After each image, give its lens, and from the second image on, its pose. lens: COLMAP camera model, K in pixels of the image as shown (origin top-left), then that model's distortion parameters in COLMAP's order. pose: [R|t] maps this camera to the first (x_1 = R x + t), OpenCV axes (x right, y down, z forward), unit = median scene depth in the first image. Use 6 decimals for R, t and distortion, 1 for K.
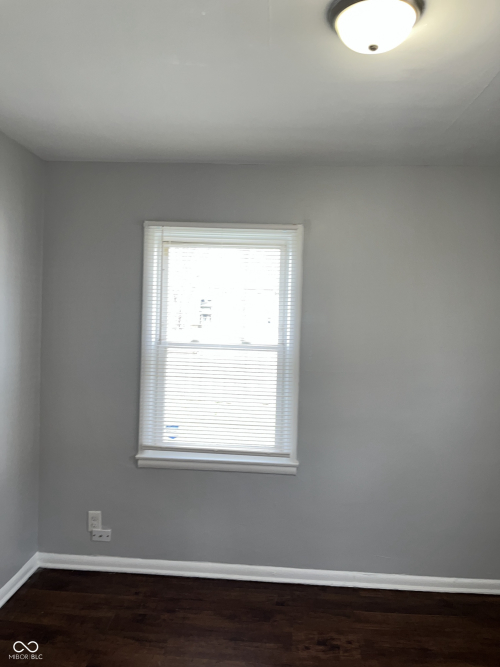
lens RADIAL K [[507.1, 0, 247.9], [0, 507.1, 333.0], [0, 0, 1]] dist [0.056562, -0.007893]
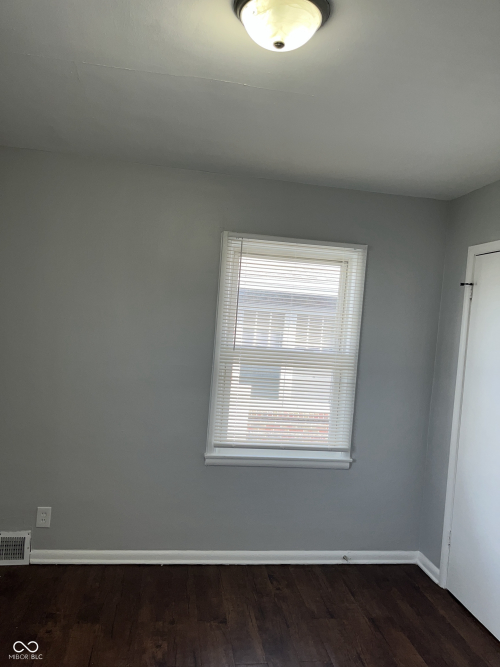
lens RADIAL K [[507.1, 0, 247.9], [0, 507.1, 333.0], [0, 0, 1]] dist [0.056562, -0.007893]
pose [[0.976281, 0.030921, 0.214287, -0.365516], [-0.036735, 0.999056, 0.023202, -0.037032], [-0.213368, -0.030524, 0.976495, -0.037370]]
